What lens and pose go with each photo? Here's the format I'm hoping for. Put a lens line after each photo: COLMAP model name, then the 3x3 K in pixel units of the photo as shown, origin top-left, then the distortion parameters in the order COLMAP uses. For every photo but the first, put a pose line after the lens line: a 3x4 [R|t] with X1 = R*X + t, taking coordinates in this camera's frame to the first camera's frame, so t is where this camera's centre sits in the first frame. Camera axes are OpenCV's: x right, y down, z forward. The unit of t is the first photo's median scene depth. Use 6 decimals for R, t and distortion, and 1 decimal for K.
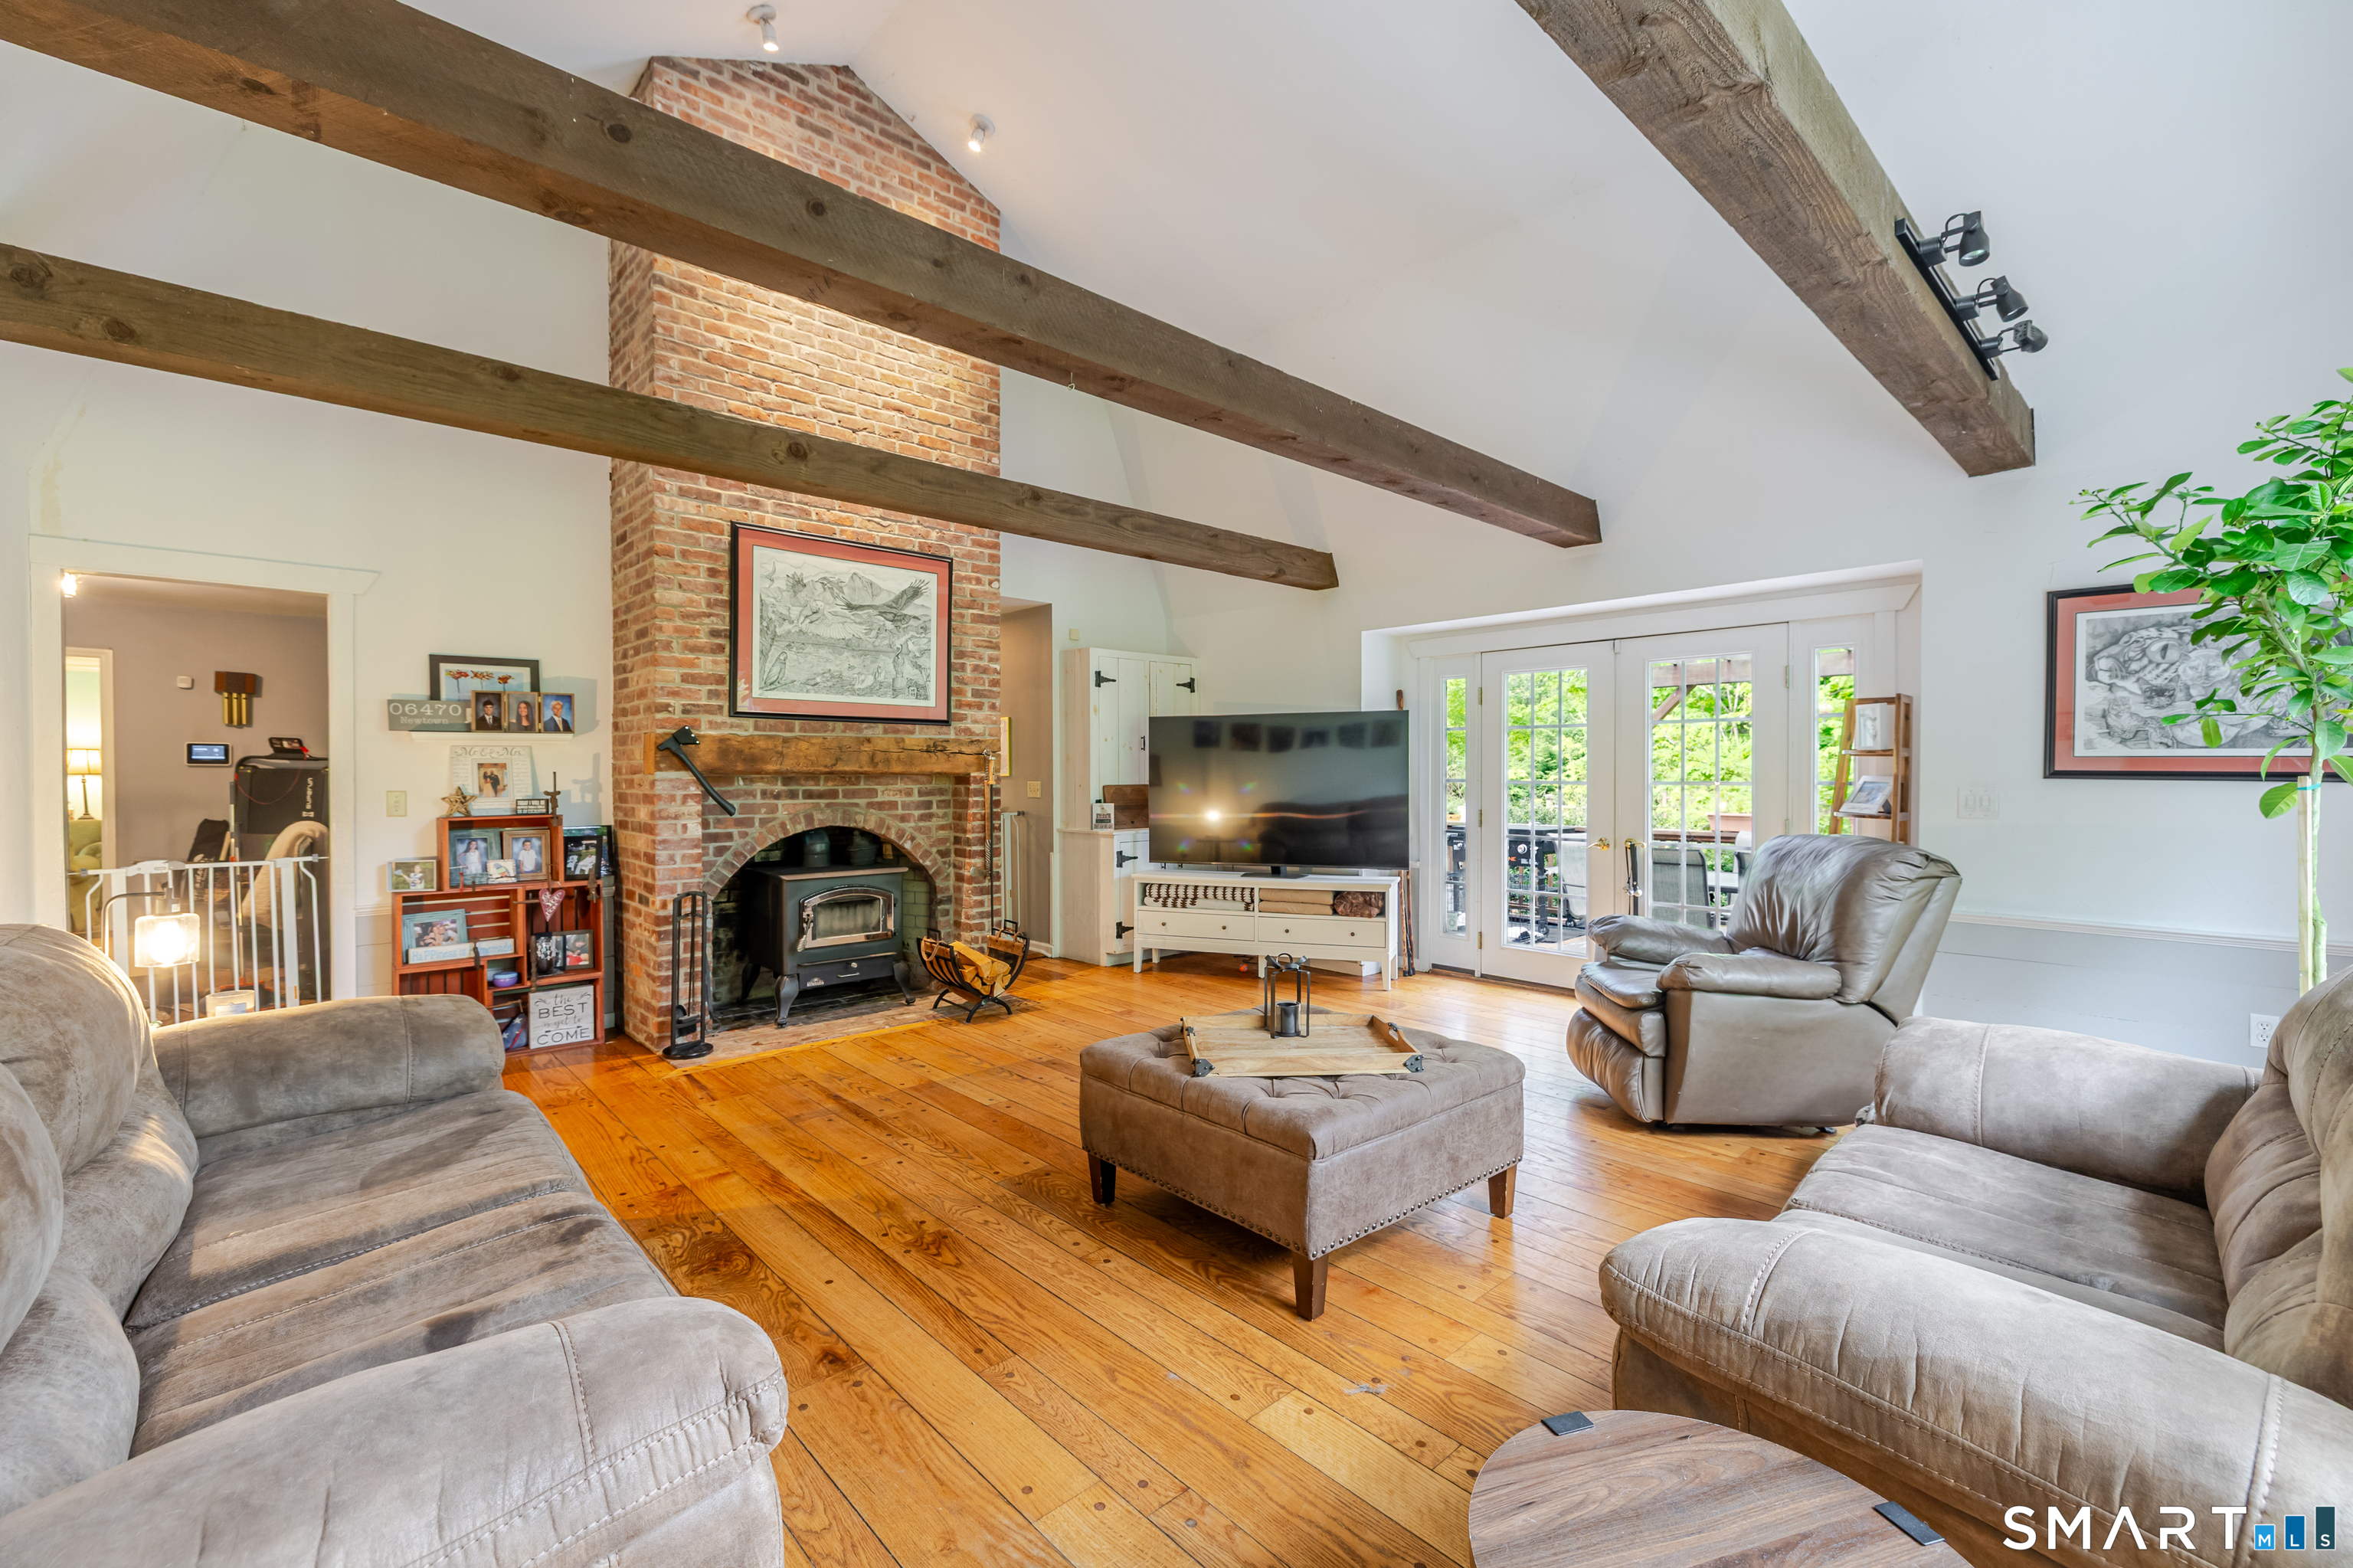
lens RADIAL K [[984.6, 0, 1176.5], [0, 984.6, 784.0], [0, 0, 1]] dist [0.000225, 0.000091]
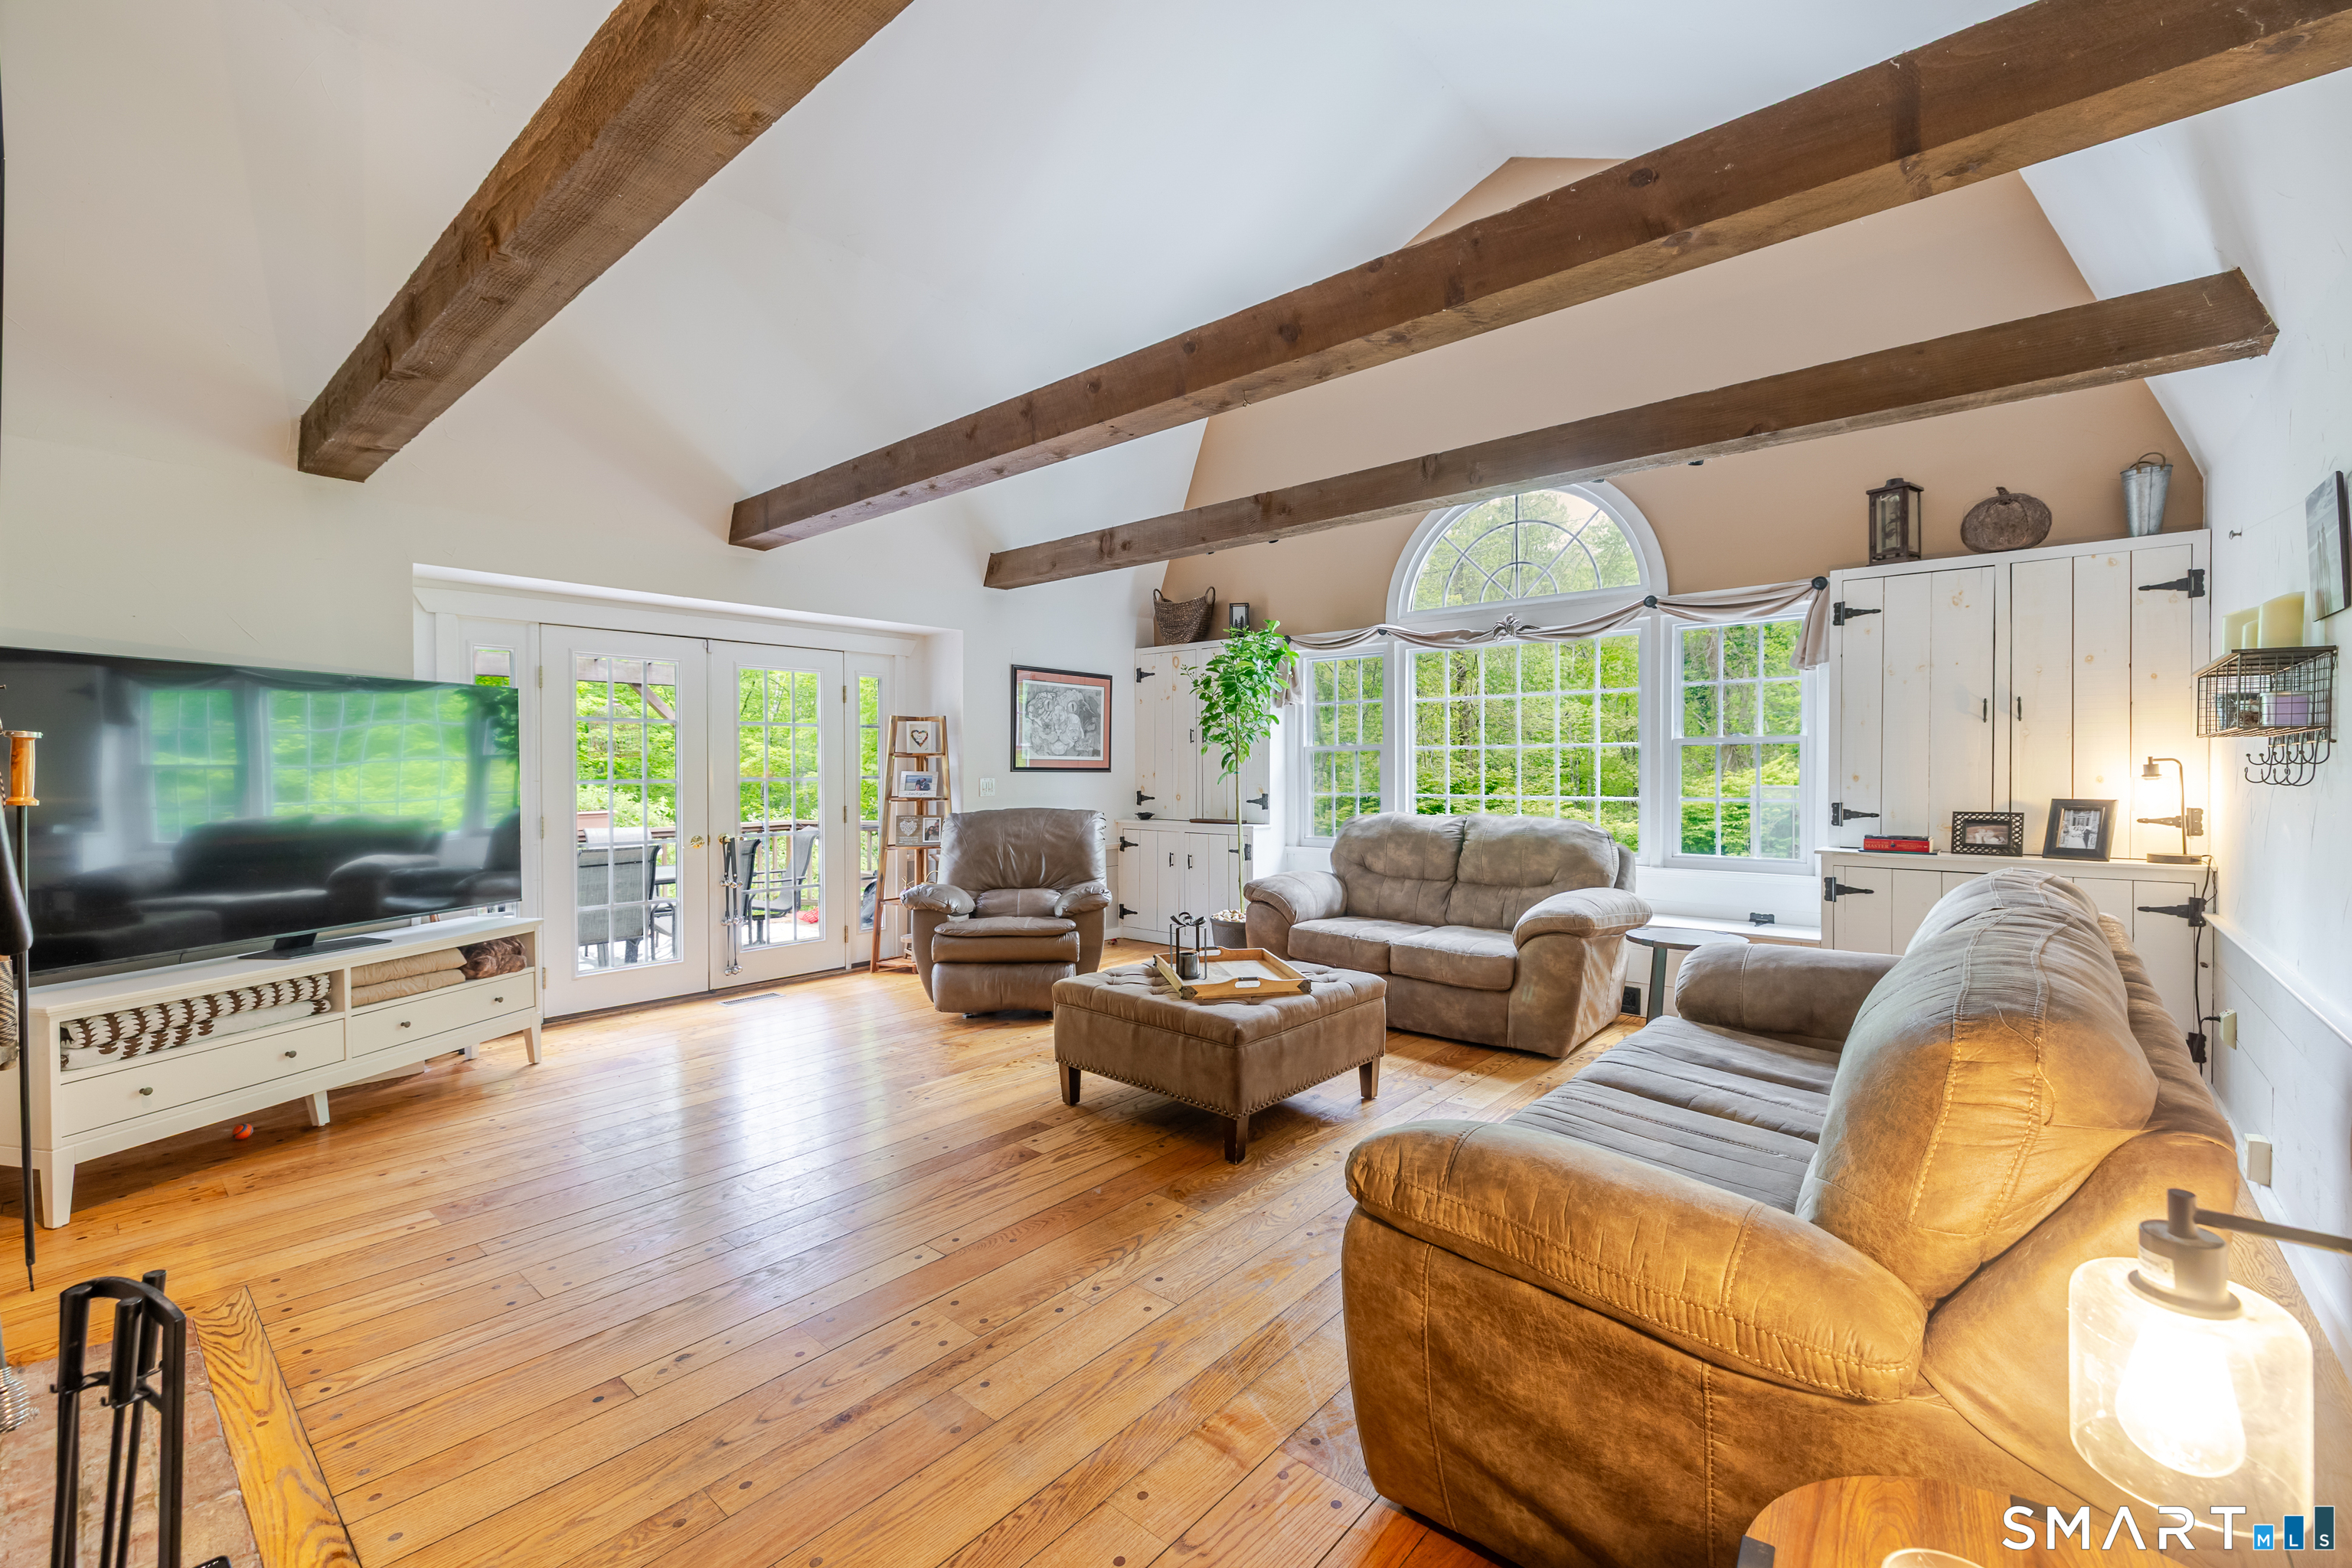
lens RADIAL K [[984.2, 0, 1176.0], [0, 984.2, 784.0], [0, 0, 1]] dist [0.000225, 0.000091]
pose [[-0.110140, -0.010672, 0.993859, -0.873864], [0.022163, 0.999667, 0.013190, -0.000898], [-0.993669, 0.023480, -0.109867, 0.906984]]
